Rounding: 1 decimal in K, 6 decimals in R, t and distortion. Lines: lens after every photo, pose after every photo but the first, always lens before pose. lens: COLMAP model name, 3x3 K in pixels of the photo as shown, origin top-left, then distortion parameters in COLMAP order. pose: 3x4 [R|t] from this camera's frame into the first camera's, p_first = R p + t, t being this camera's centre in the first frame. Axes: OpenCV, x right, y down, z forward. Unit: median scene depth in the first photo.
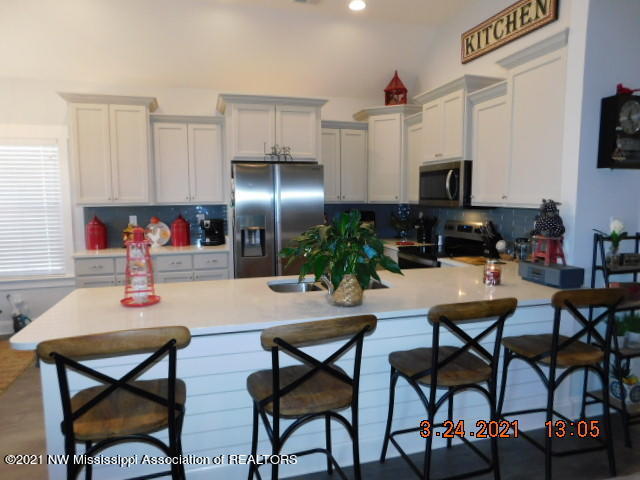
lens RADIAL K [[427.1, 0, 318.6], [0, 427.1, 243.0], [0, 0, 1]] dist [-0.072060, 0.072950]
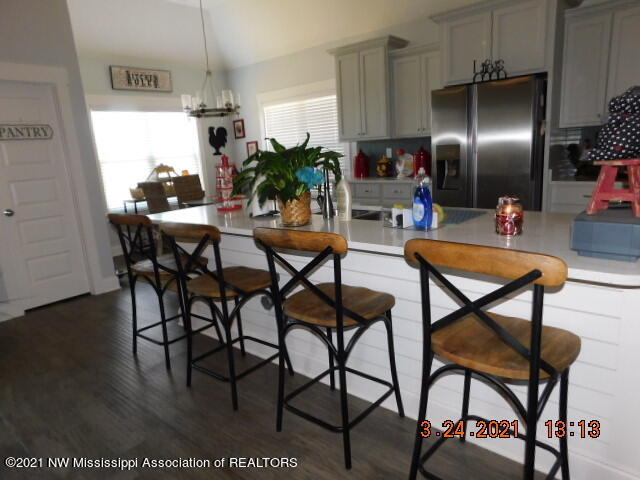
lens RADIAL K [[427.1, 0, 318.6], [0, 427.1, 243.0], [0, 0, 1]] dist [-0.072060, 0.072950]
pose [[0.549561, 0.154086, -0.821121, 0.366162], [-0.031779, 0.985989, 0.163756, 0.003651], [0.834849, -0.063899, 0.546757, 0.176899]]
